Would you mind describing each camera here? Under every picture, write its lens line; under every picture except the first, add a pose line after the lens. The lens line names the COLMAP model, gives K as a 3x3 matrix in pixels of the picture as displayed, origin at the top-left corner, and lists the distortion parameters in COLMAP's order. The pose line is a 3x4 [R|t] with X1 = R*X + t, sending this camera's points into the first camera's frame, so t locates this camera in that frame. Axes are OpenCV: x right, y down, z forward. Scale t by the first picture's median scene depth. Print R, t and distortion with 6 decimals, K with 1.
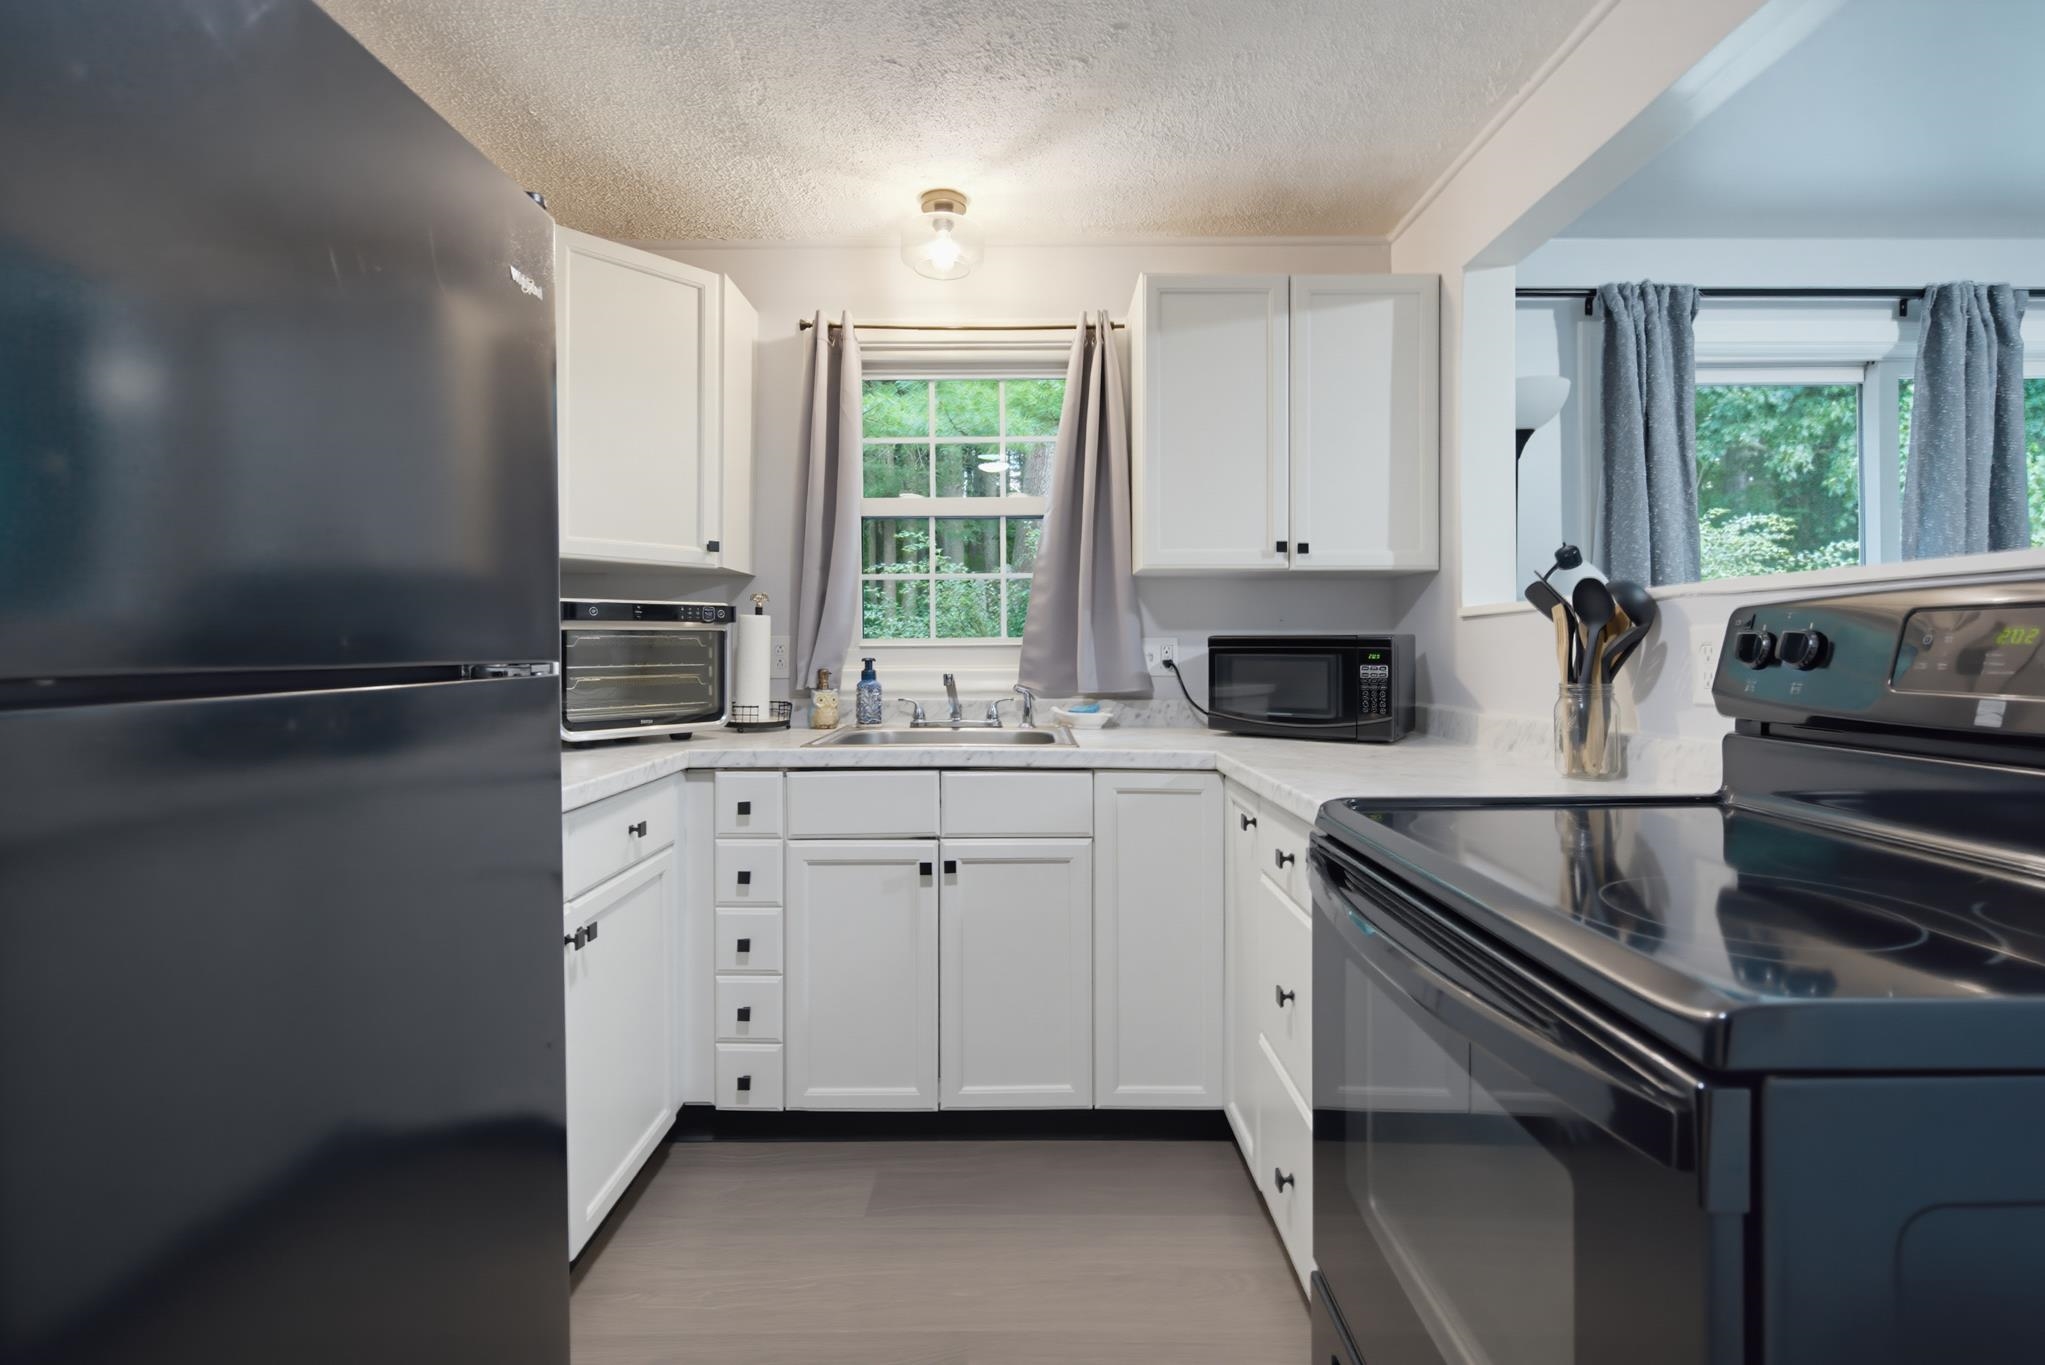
lens RADIAL K [[918.9, 0, 1020.1], [0, 918.9, 649.9], [0, 0, 1]] dist [0.000766, -0.001084]
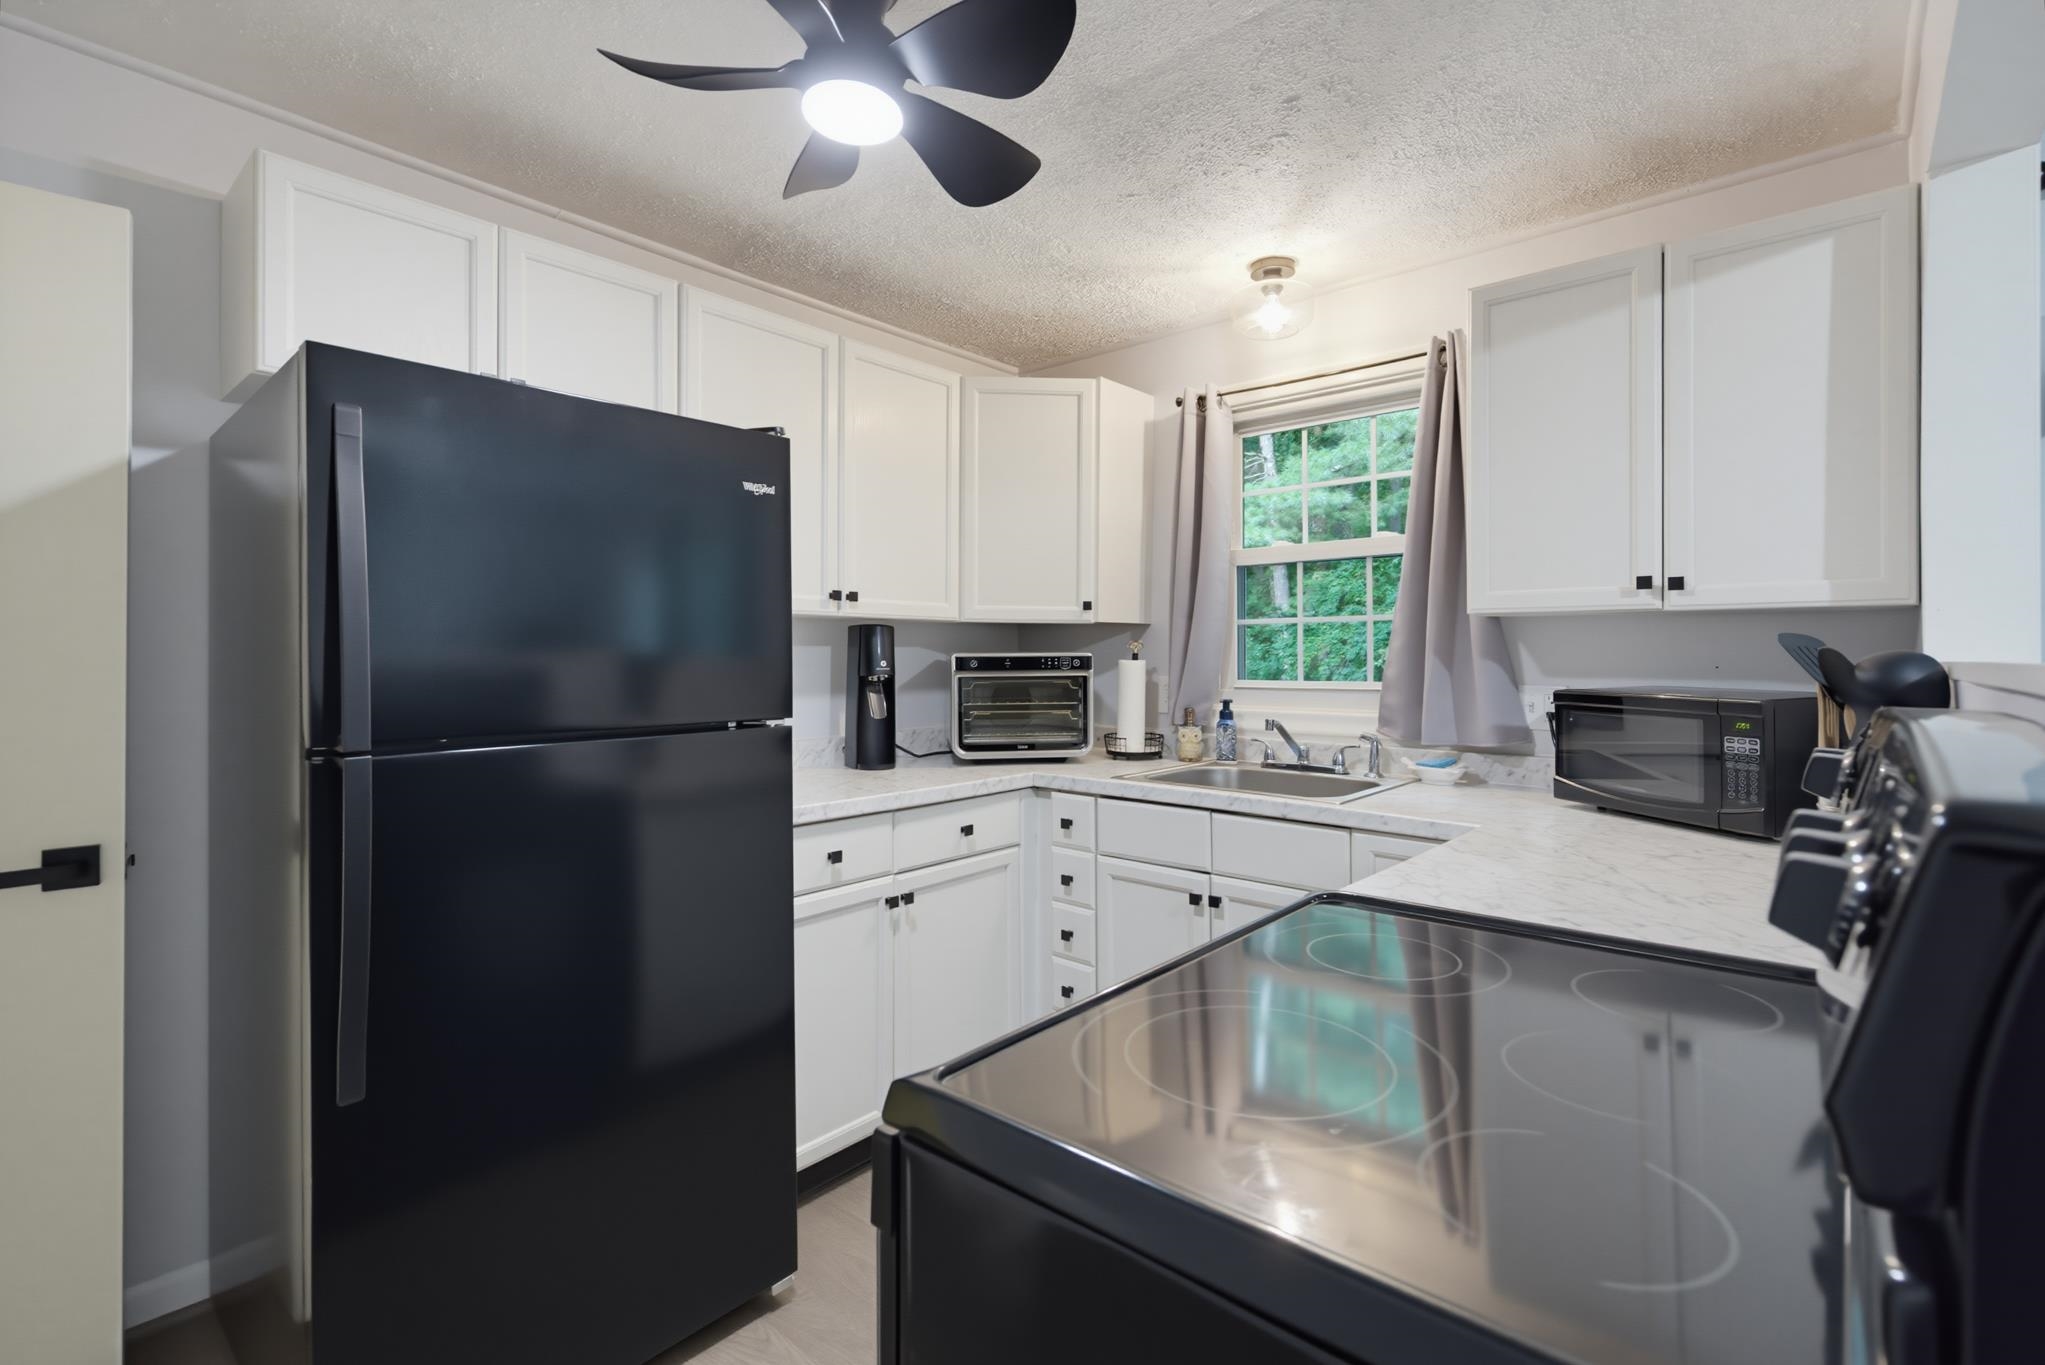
lens RADIAL K [[925.1, 0, 1015.4], [0, 925.1, 650.0], [0, 0, 1]] dist [0.001032, -0.000005]
pose [[0.750656, -0.001622, -0.660691, 0.394464], [-0.002376, 0.999984, -0.005155, -0.045875], [0.660689, 0.005440, 0.750640, 0.018905]]
